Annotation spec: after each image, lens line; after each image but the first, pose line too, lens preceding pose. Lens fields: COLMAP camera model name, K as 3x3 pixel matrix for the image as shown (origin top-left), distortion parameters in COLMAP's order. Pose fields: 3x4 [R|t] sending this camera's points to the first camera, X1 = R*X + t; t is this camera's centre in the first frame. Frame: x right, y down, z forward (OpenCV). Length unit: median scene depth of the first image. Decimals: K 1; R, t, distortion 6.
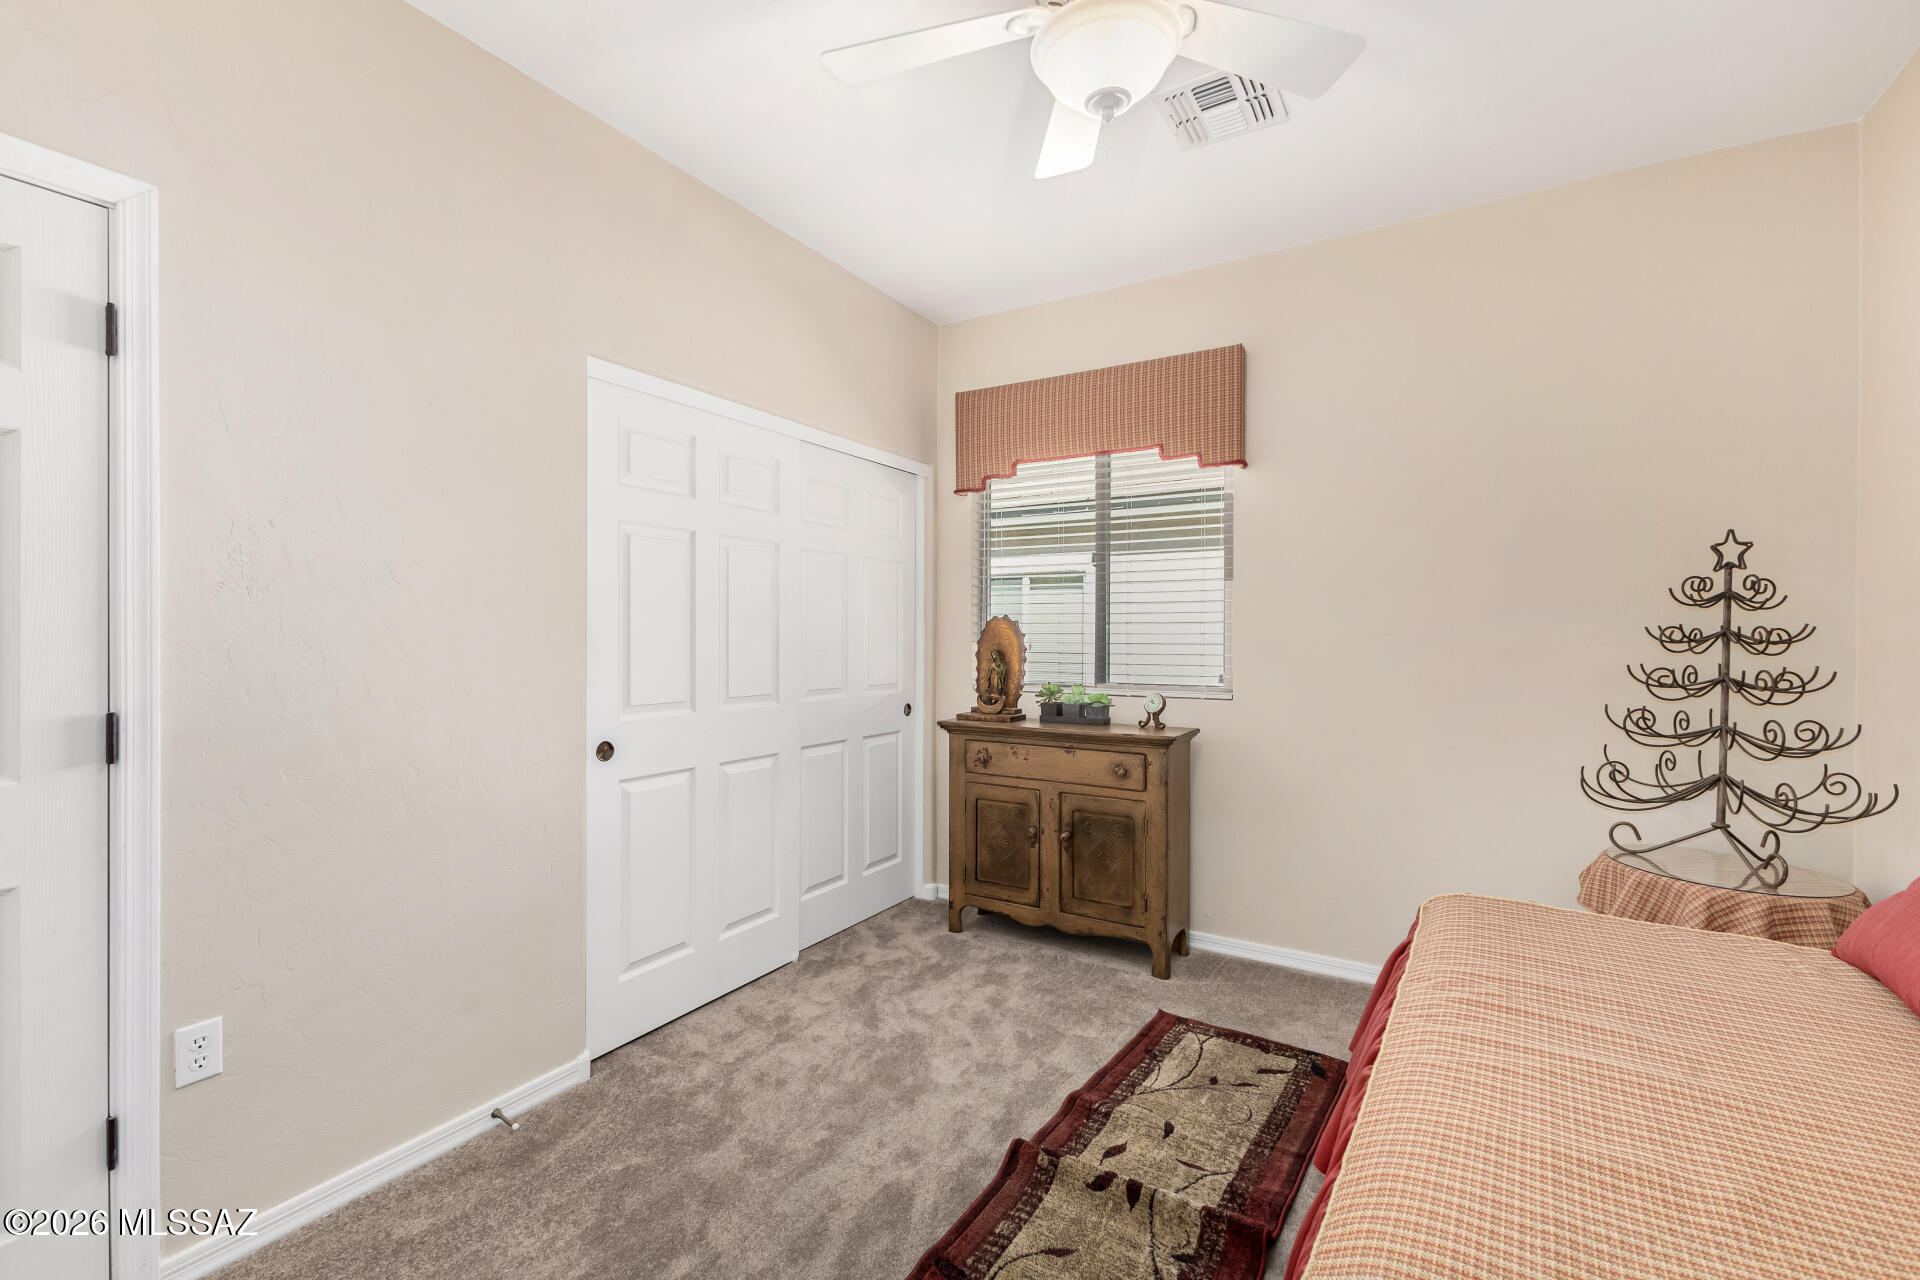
lens RADIAL K [[826.0, 0, 971.5], [0, 826.0, 636.7], [0, 0, 1]] dist [0.008266, -0.000725]
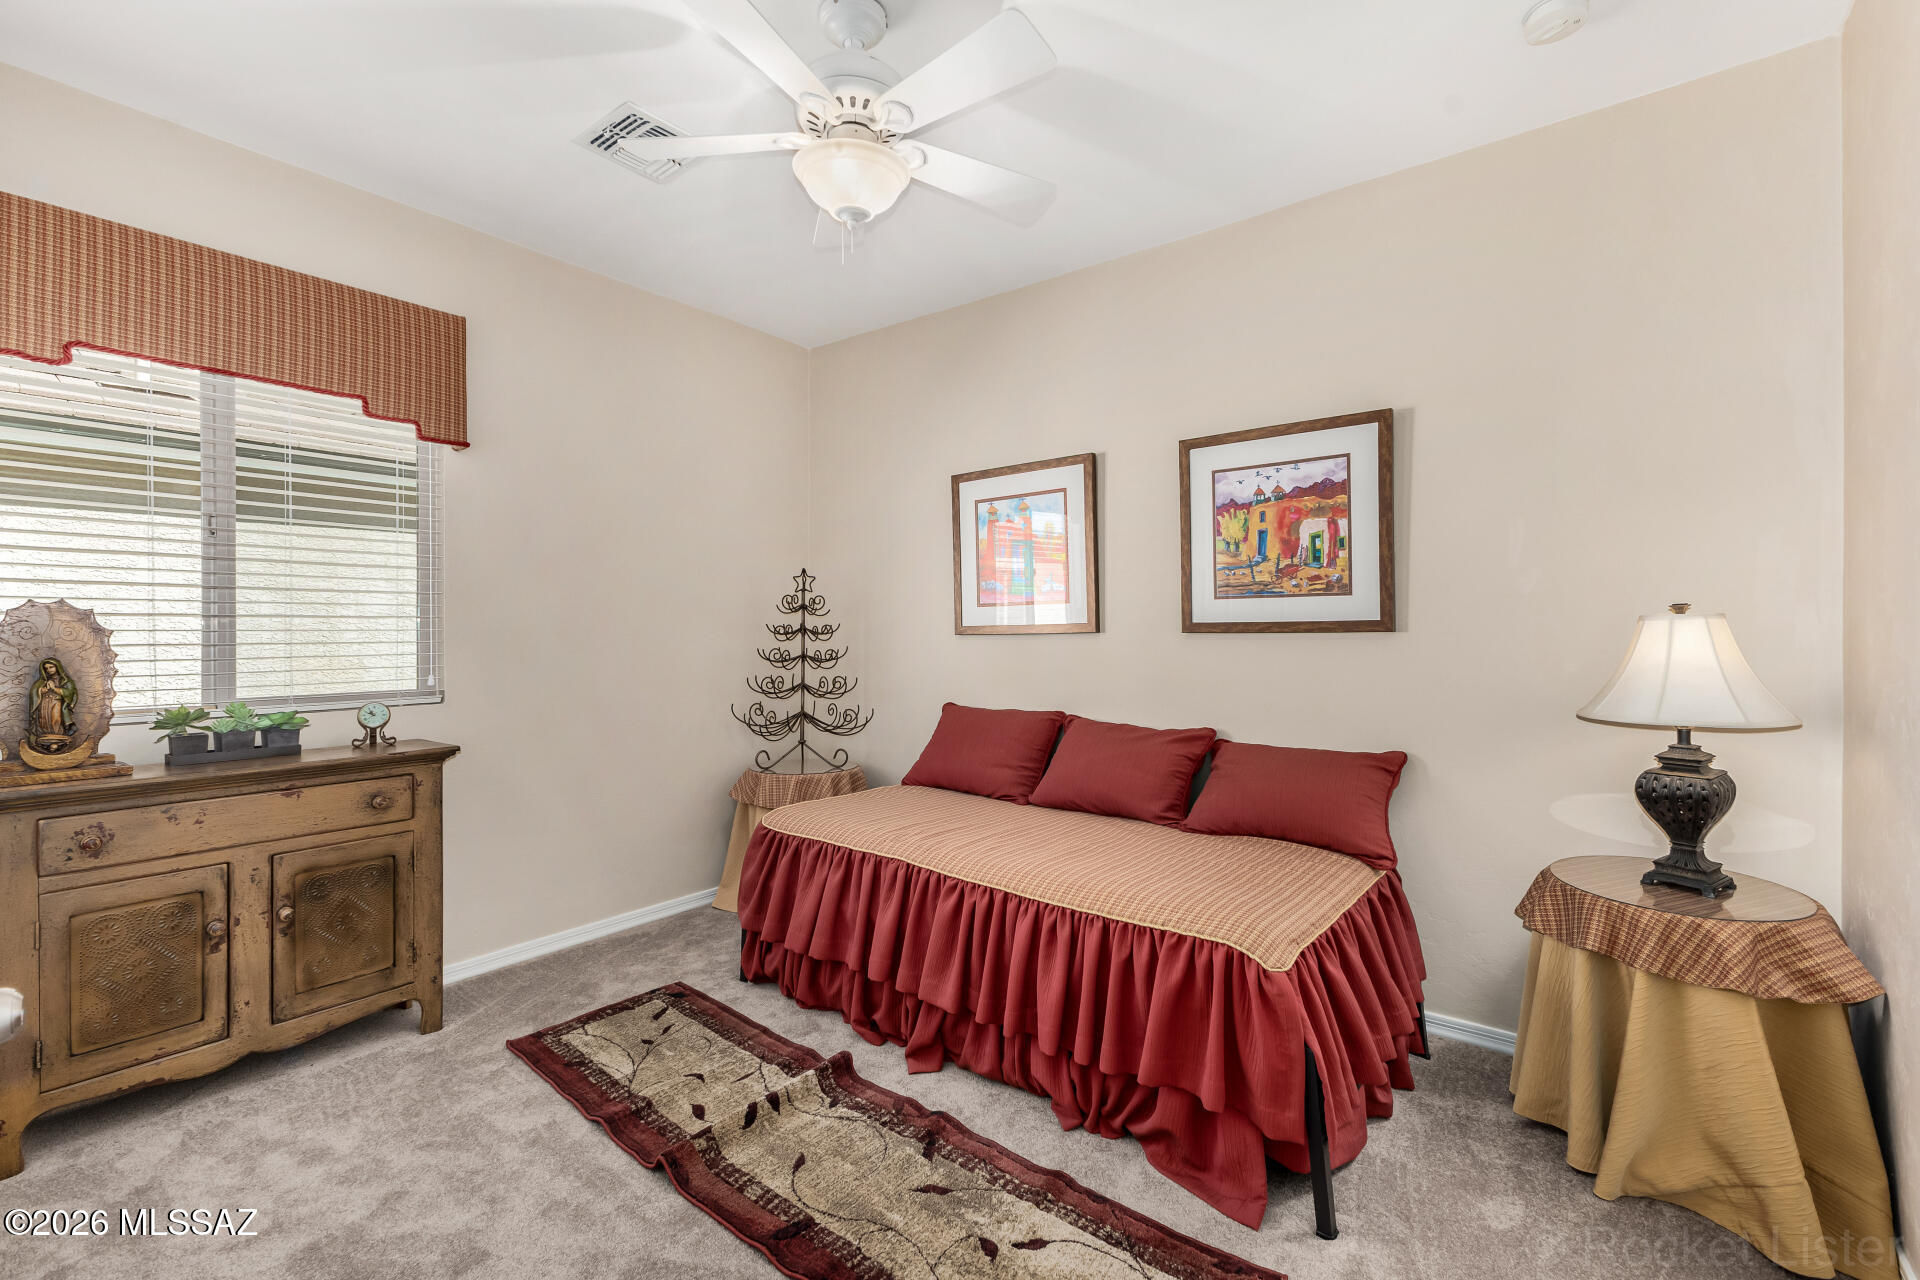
lens RADIAL K [[826.0, 0, 970.4], [0, 826.0, 631.7], [0, 0, 1]] dist [0.008266, -0.000725]
pose [[0.116915, -0.003737, 0.993135, -0.534367], [0.005835, 0.999978, 0.003076, -0.000859], [-0.993125, 0.005436, 0.116935, 0.329251]]
